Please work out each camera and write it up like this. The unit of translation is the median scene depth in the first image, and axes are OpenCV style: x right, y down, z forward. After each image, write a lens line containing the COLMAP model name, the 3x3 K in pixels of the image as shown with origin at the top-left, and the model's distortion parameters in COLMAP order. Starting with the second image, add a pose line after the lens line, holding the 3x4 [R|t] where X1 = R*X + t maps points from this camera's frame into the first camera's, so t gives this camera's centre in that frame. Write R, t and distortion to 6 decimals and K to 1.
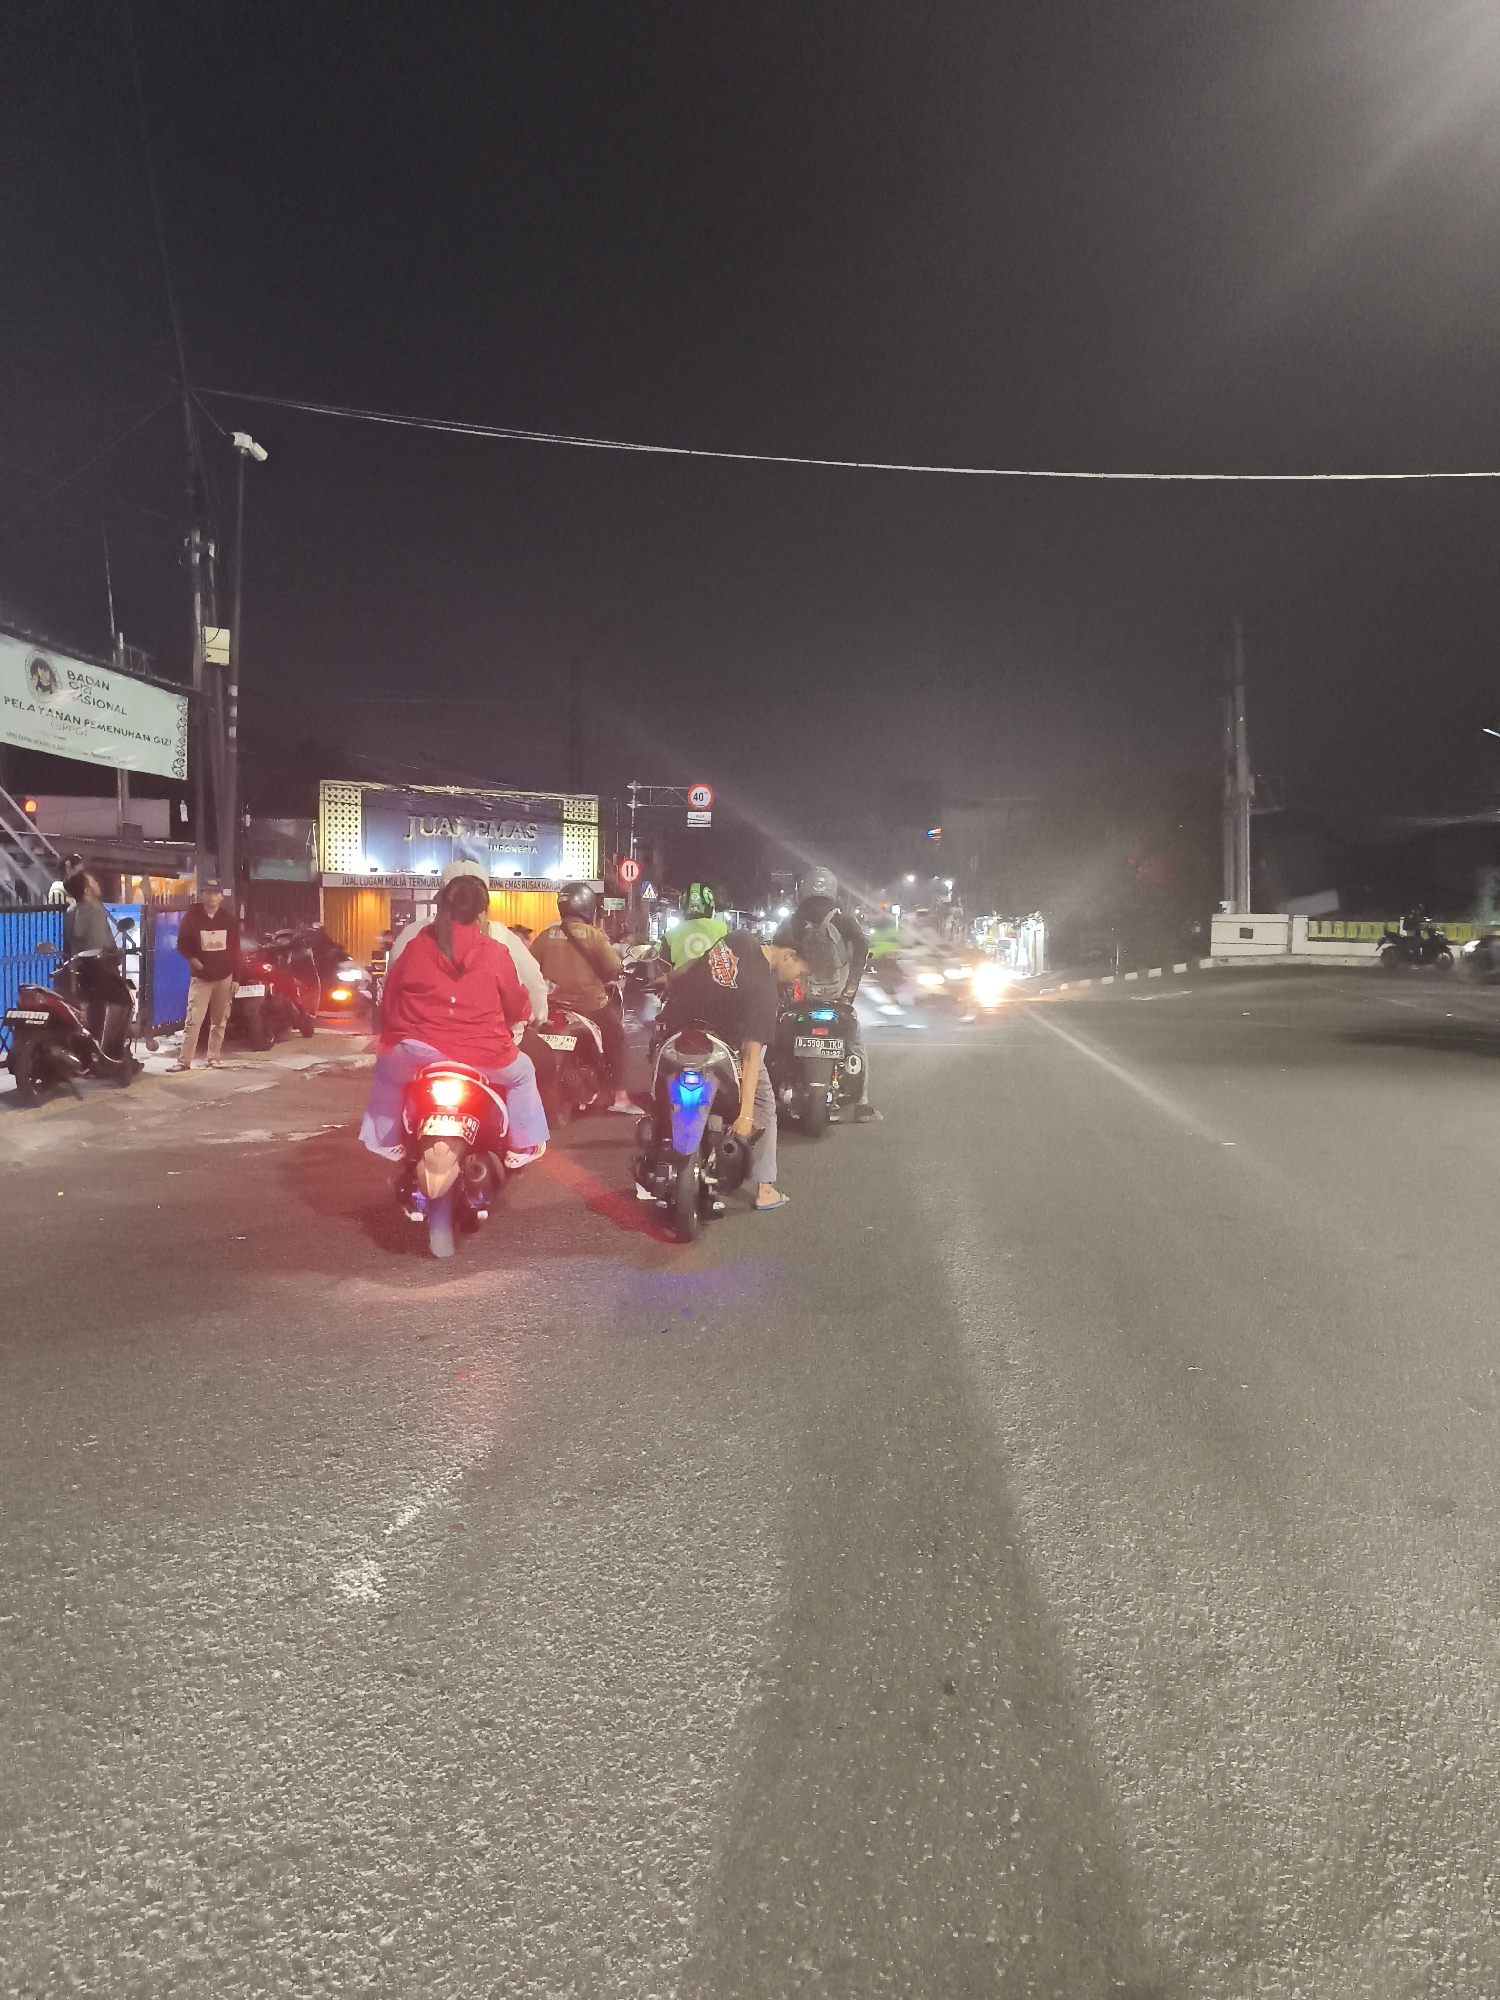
lens RADIAL K [[1707.9, 0, 750.0], [0, 1707.9, 1000.0], [0, 0, 1]] dist [0.179673, -0.531726]
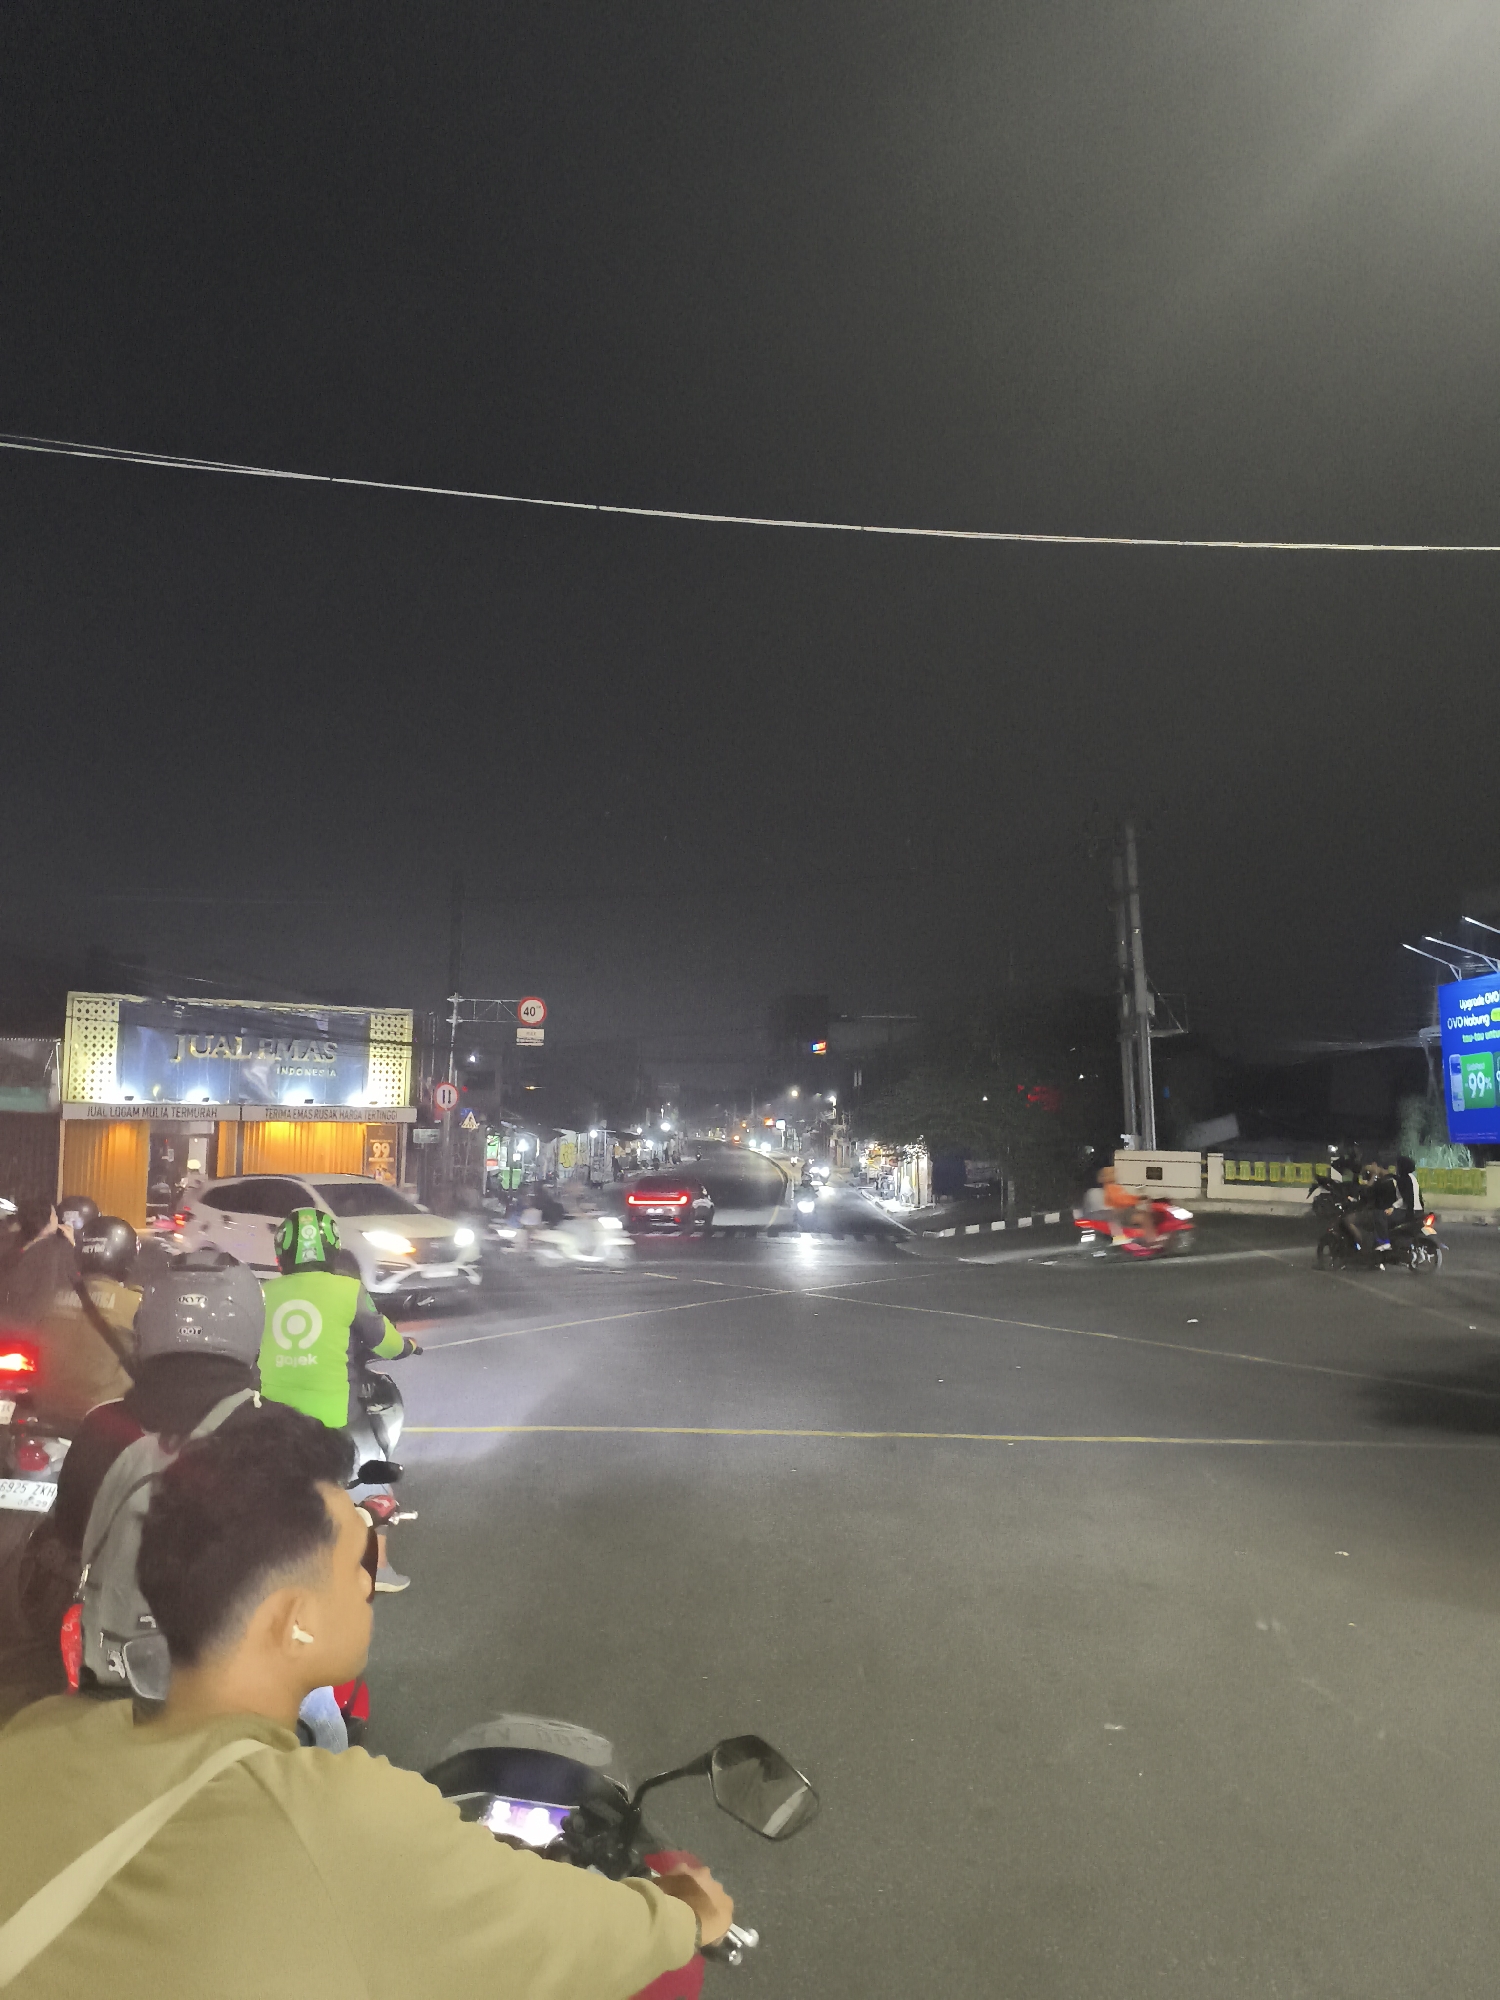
lens RADIAL K [[1707.9, 0, 750.0], [0, 1707.9, 1000.0], [0, 0, 1]] dist [0.179673, -0.531726]
pose [[0.997935, 0.005812, 0.063961, 0.026565], [0.002117, 0.992379, -0.123203, -0.017506], [-0.064190, 0.123084, 0.990318, 0.133289]]
